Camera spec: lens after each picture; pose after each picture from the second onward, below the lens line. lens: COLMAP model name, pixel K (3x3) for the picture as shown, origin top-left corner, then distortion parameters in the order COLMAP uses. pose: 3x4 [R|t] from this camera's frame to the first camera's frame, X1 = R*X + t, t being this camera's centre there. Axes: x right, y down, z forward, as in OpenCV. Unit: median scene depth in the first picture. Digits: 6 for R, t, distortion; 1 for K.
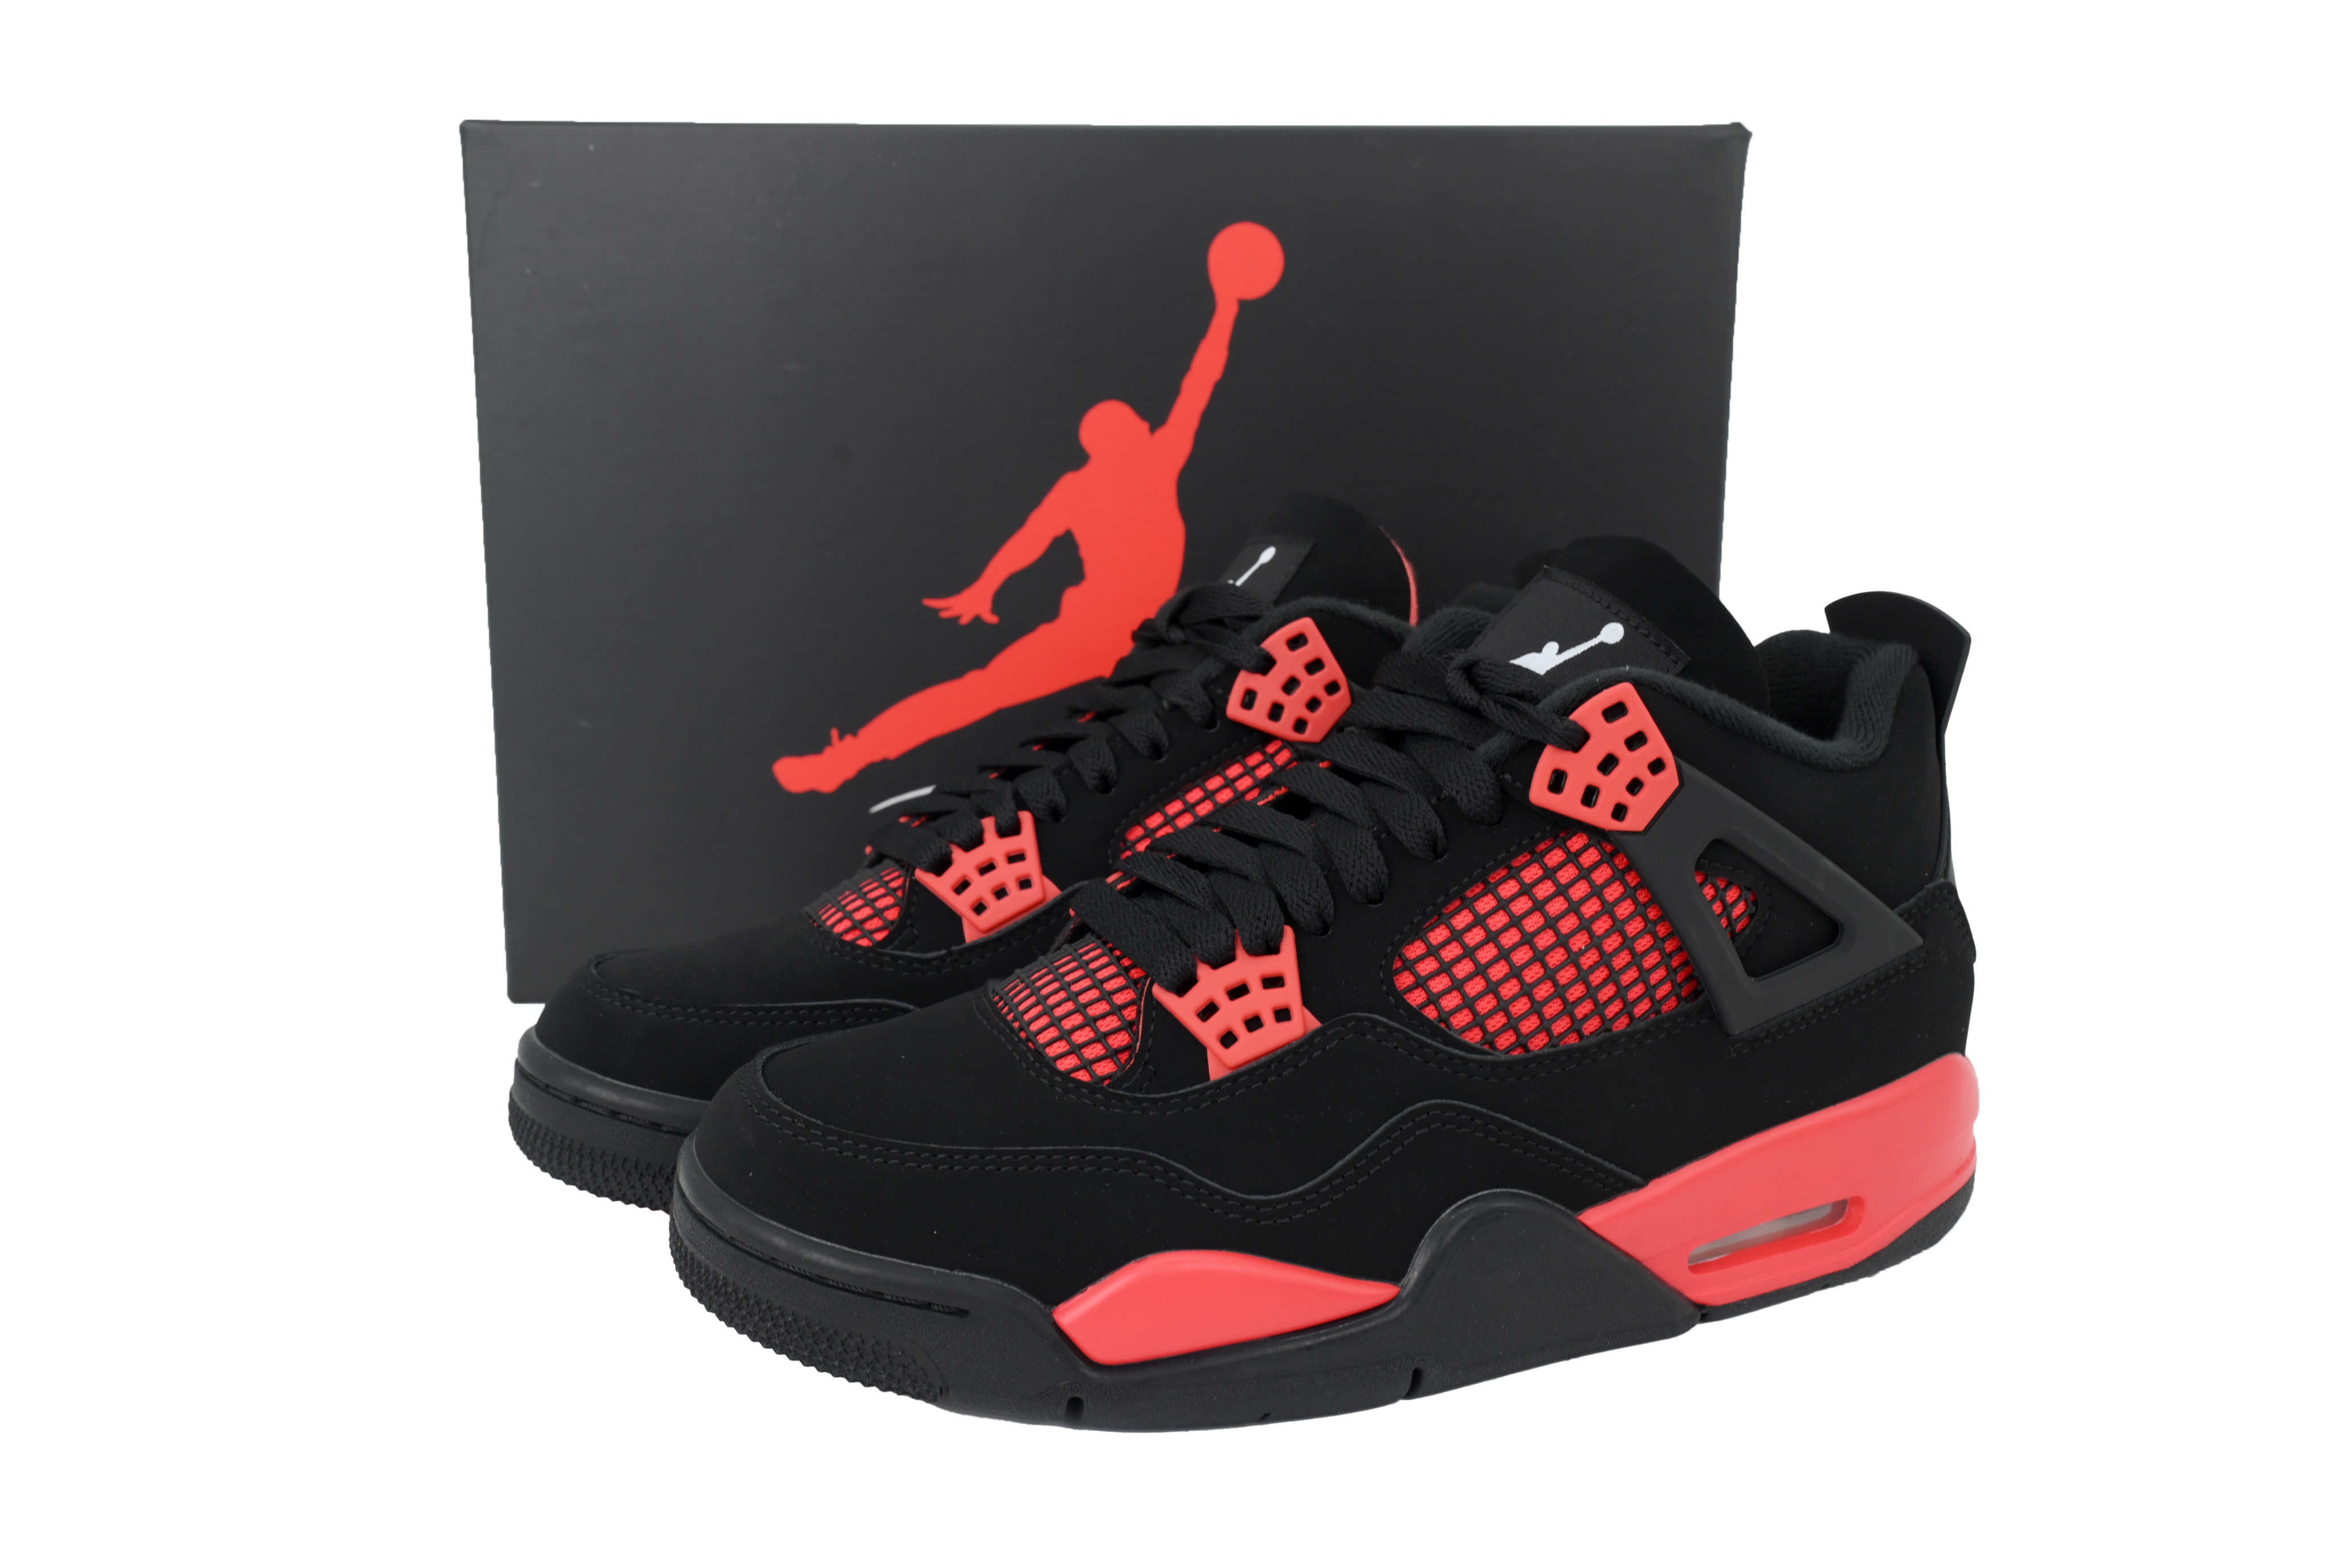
lens RADIAL K [[2189.8, 0, 1176.0], [0, 2189.8, 784.0], [0, 0, 1]] dist [0.005078, 0.000300]
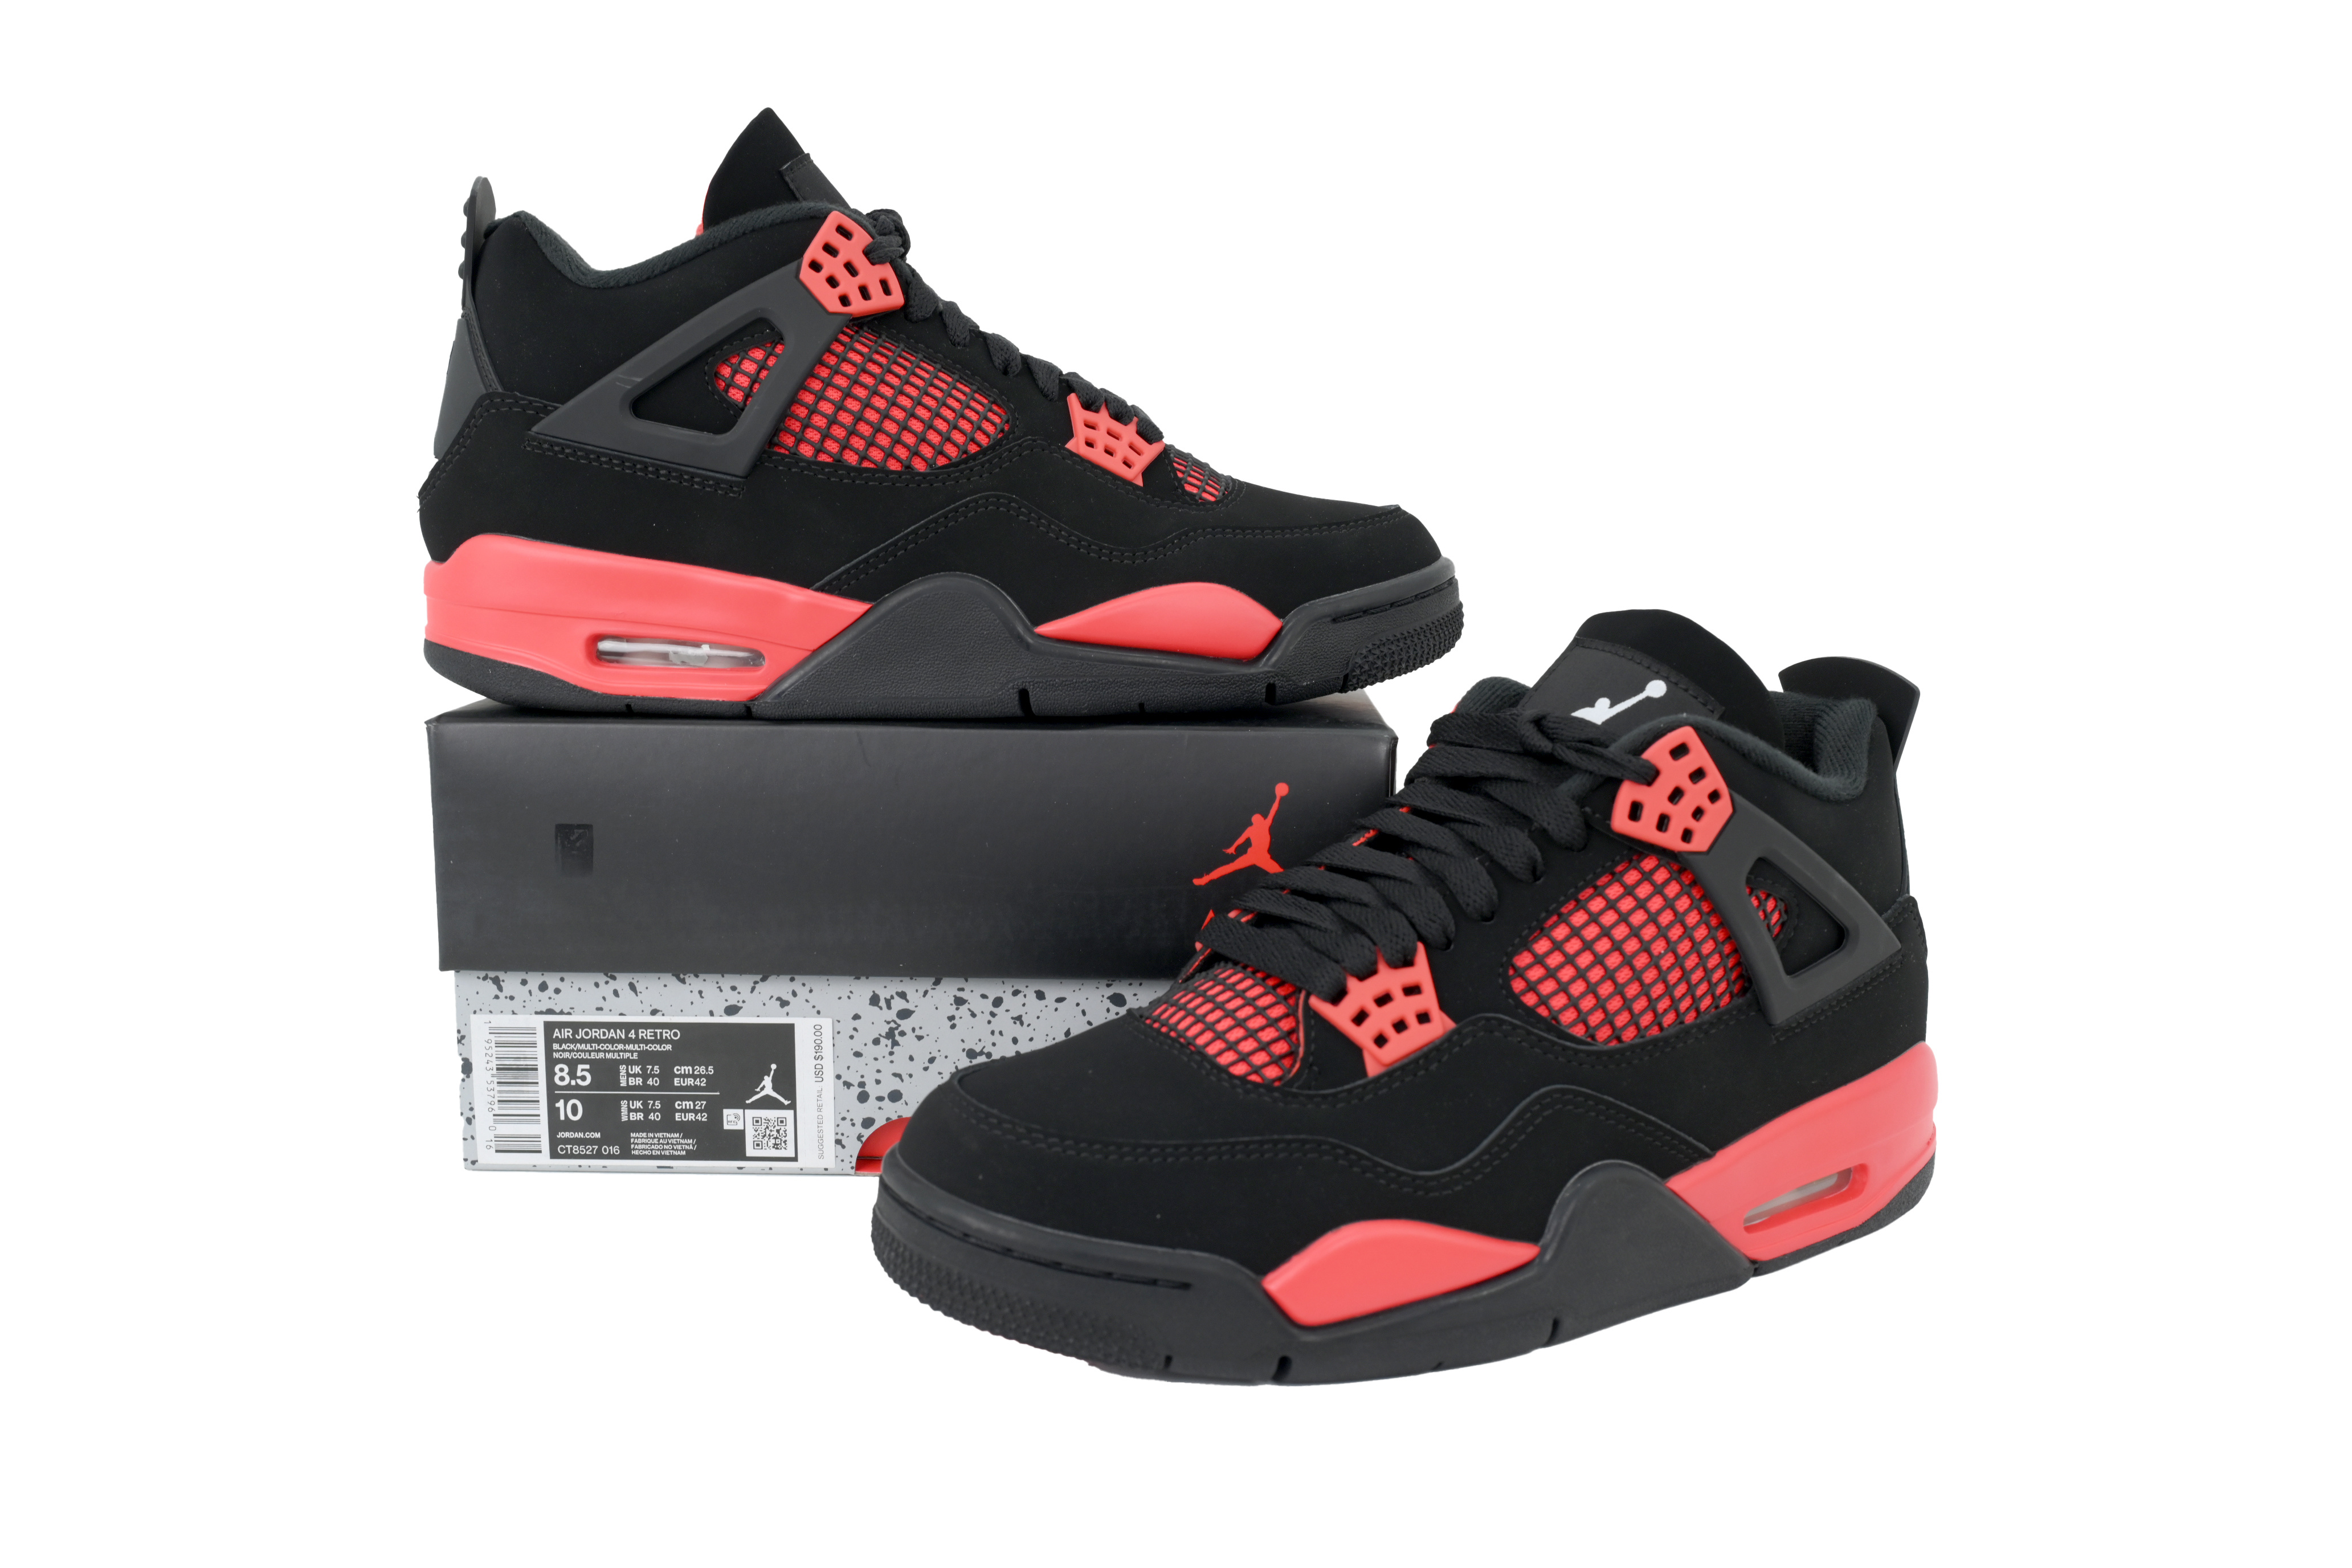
lens RADIAL K [[2189.8, 0, 1176.0], [0, 2189.8, 784.0], [0, 0, 1]] dist [0.005078, 0.000300]
pose [[0.986385, -0.024191, 0.162664, -0.260818], [0.034484, 0.997557, -0.060755, 0.047230], [-0.160797, 0.065537, 0.984809, -0.122792]]
